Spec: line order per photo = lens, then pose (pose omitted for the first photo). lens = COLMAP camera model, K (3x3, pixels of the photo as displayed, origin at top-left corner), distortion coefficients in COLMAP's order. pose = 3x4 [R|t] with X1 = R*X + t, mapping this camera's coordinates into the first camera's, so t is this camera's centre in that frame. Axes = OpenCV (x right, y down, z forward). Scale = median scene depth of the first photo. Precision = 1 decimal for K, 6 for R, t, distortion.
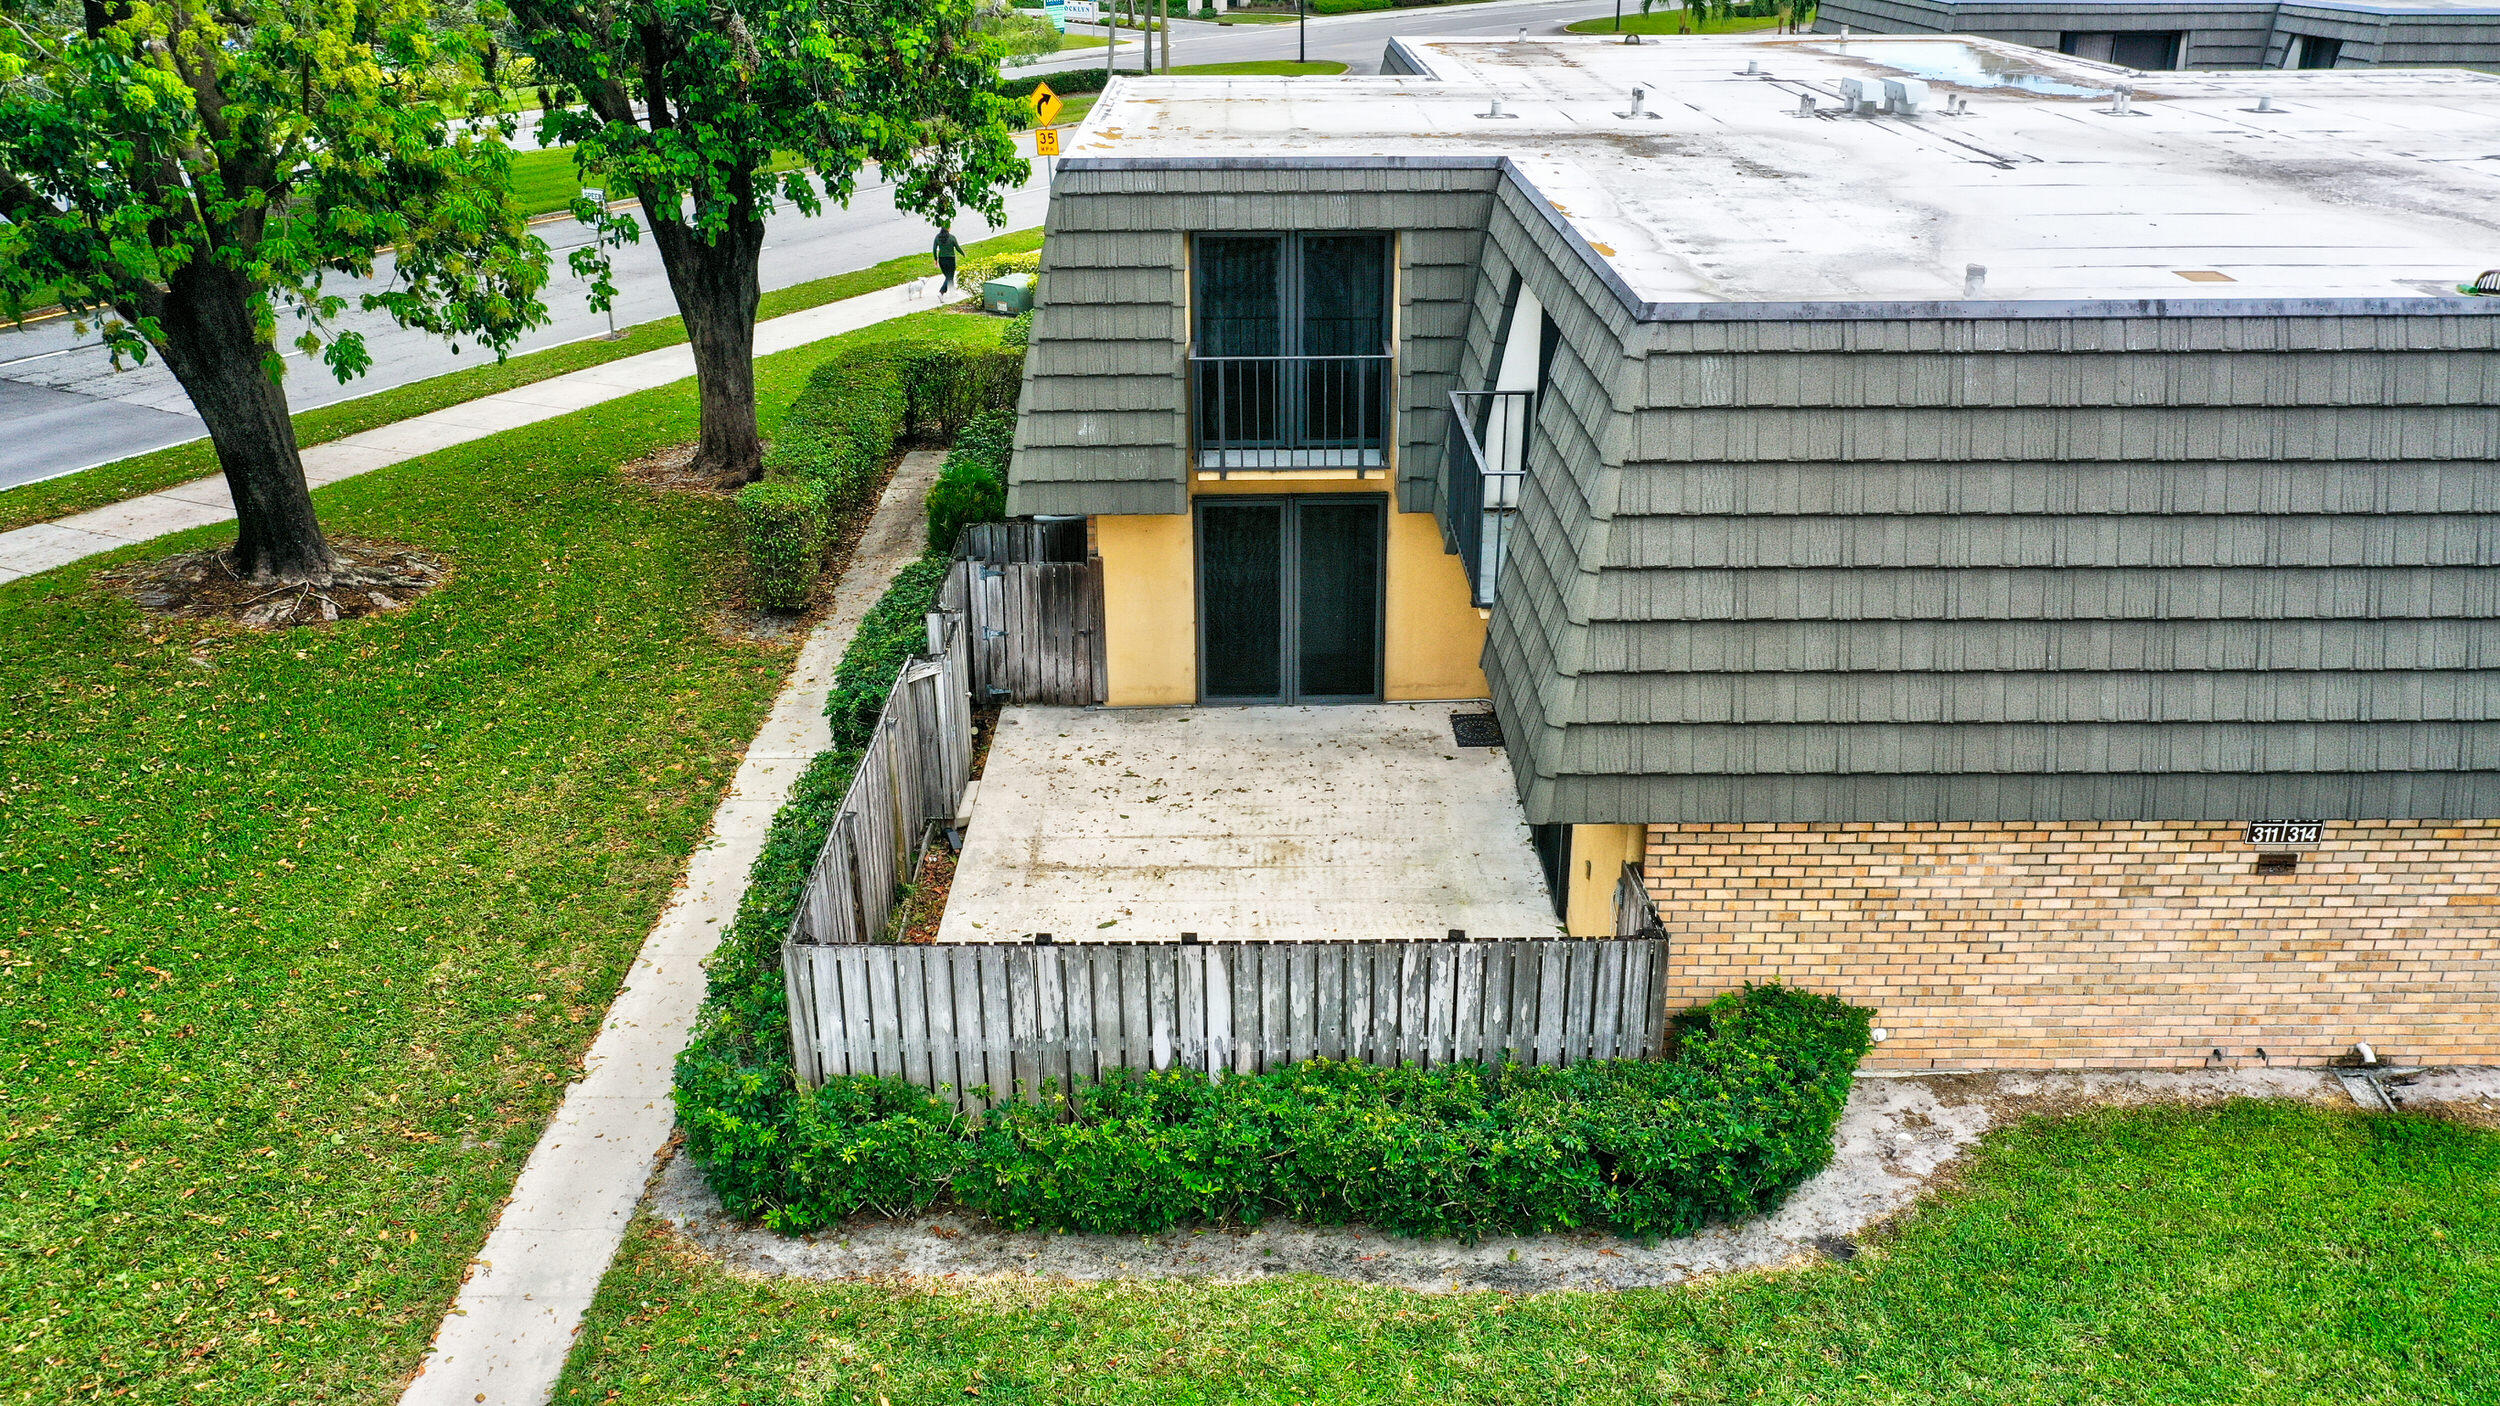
lens RADIAL K [[1972.1, 0, 1243.4], [0, 1972.1, 712.2], [0, 0, 1]] dist [-0.001670, 0.001452]
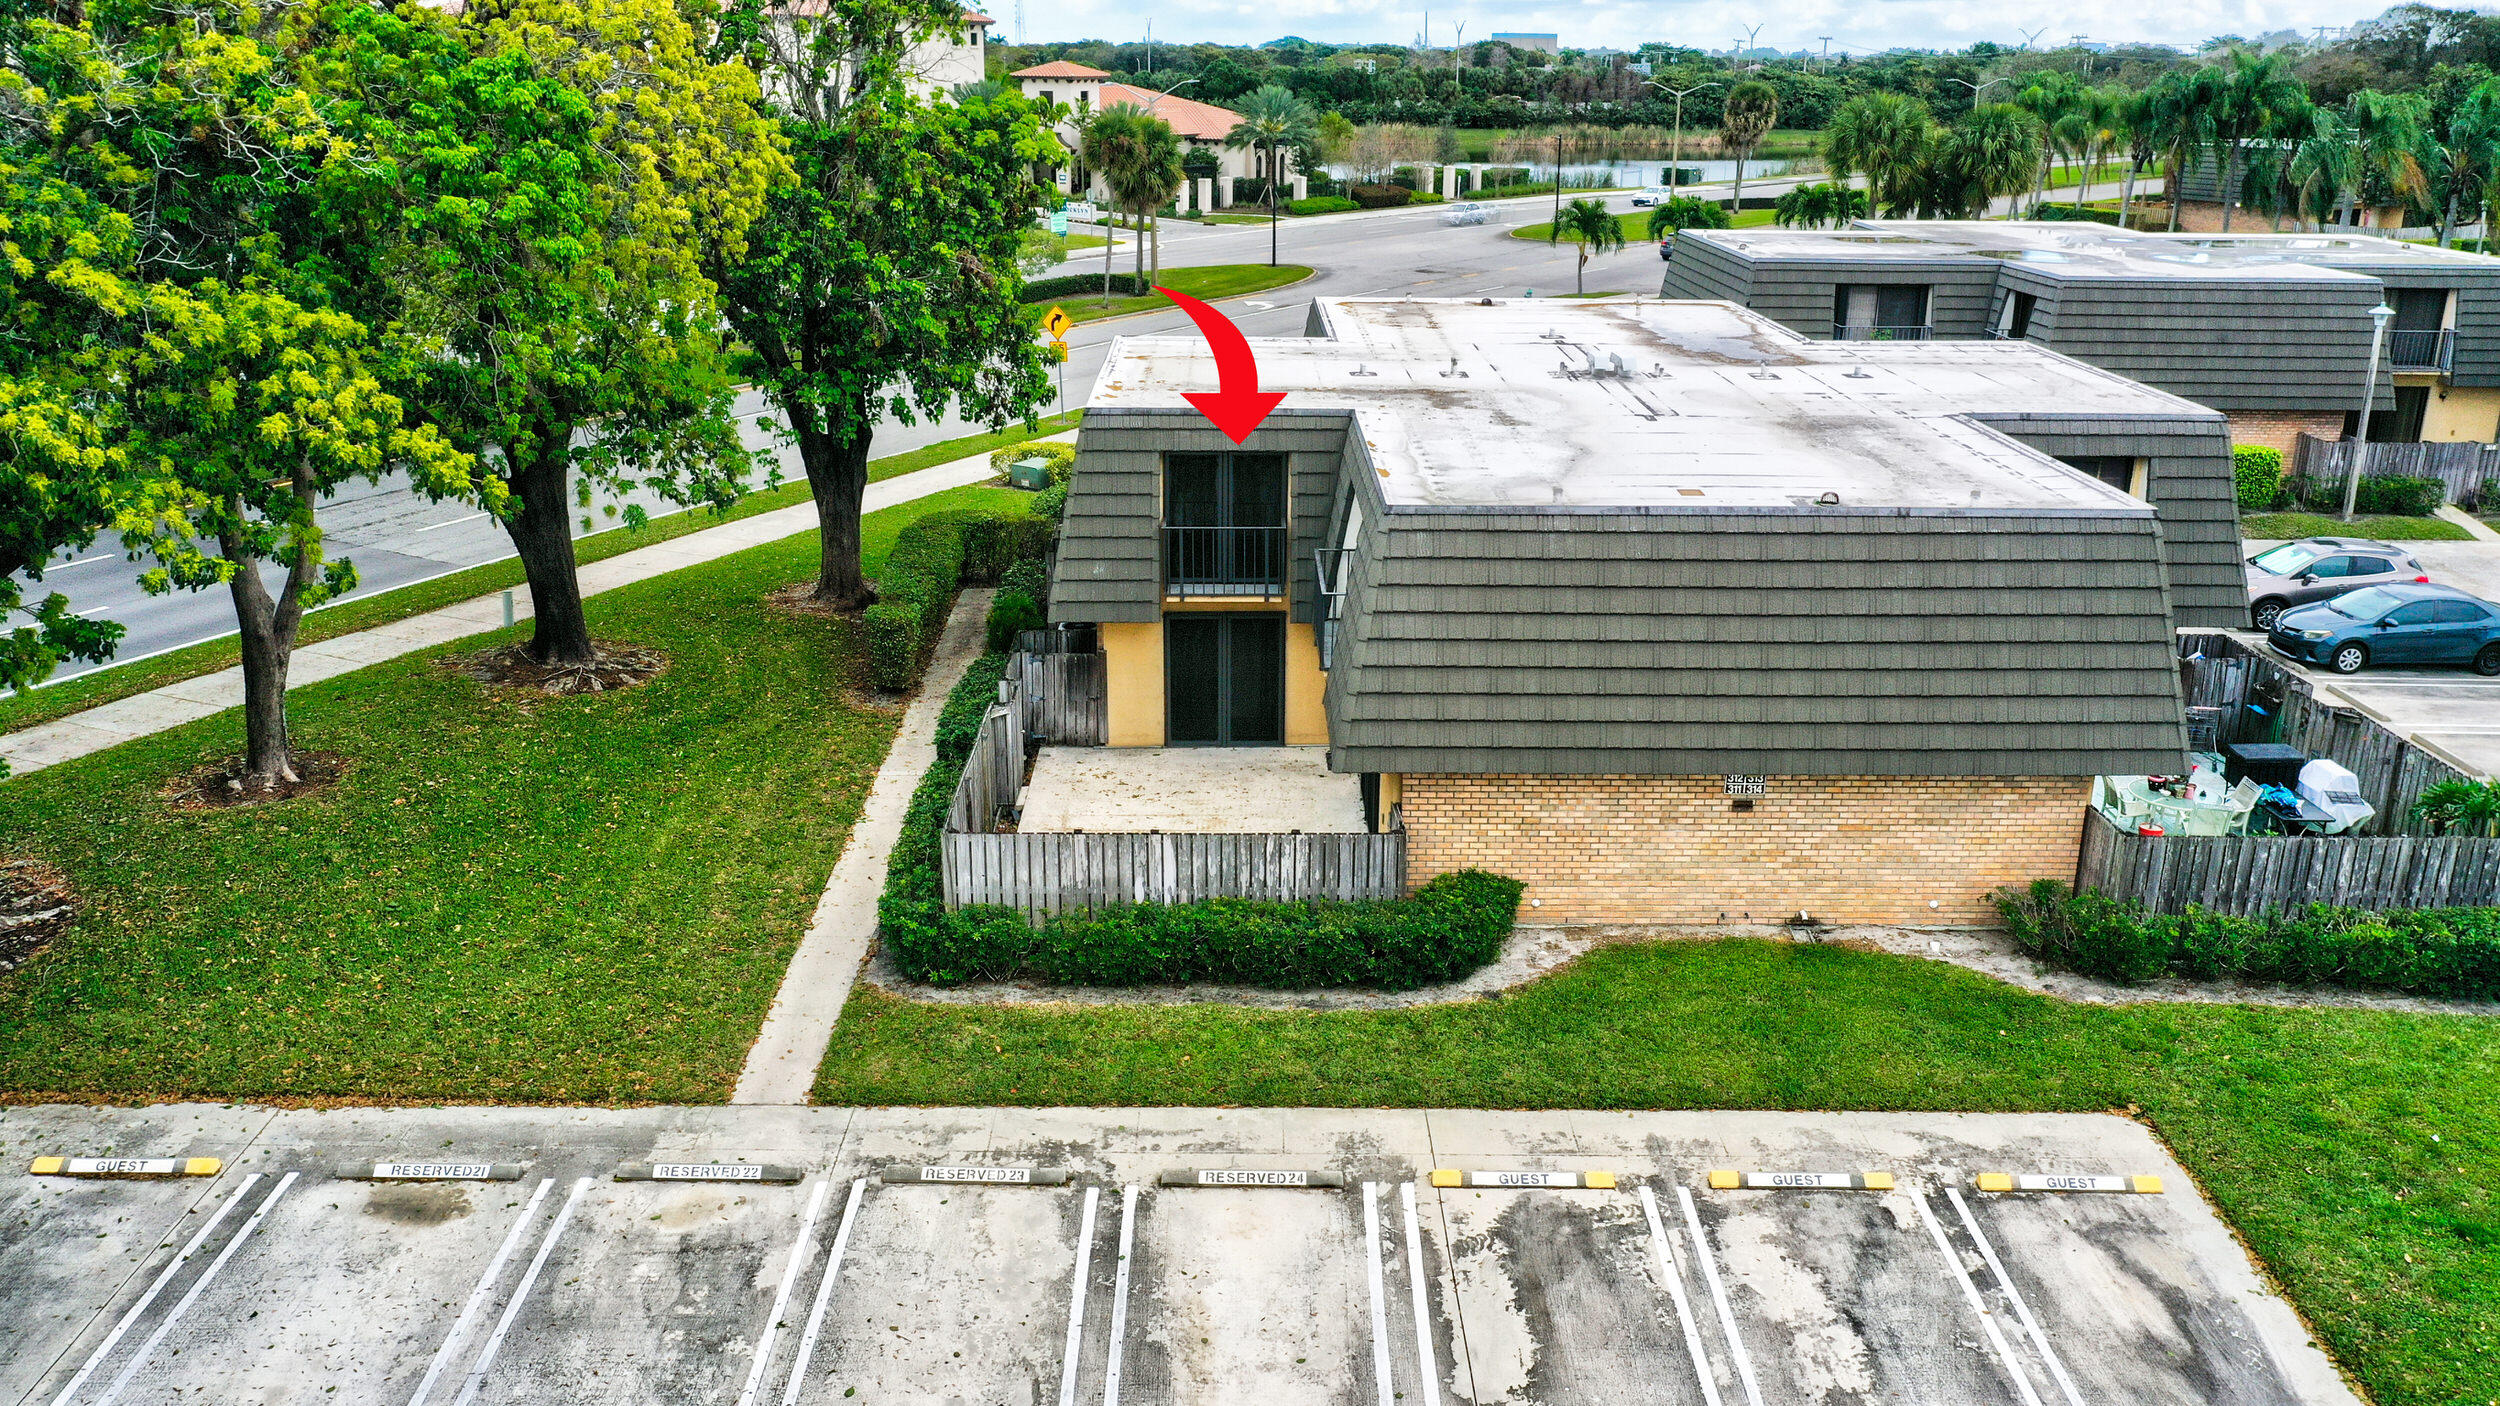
lens RADIAL K [[1972.1, 0, 1240.7], [0, 1972.1, 724.2], [0, 0, 1]] dist [-0.001670, 0.001452]
pose [[0.999935, 0.009632, 0.006021, 0.033683], [-0.009164, 0.997262, -0.073374, 0.117009], [-0.006712, 0.073315, 0.997286, -0.706533]]
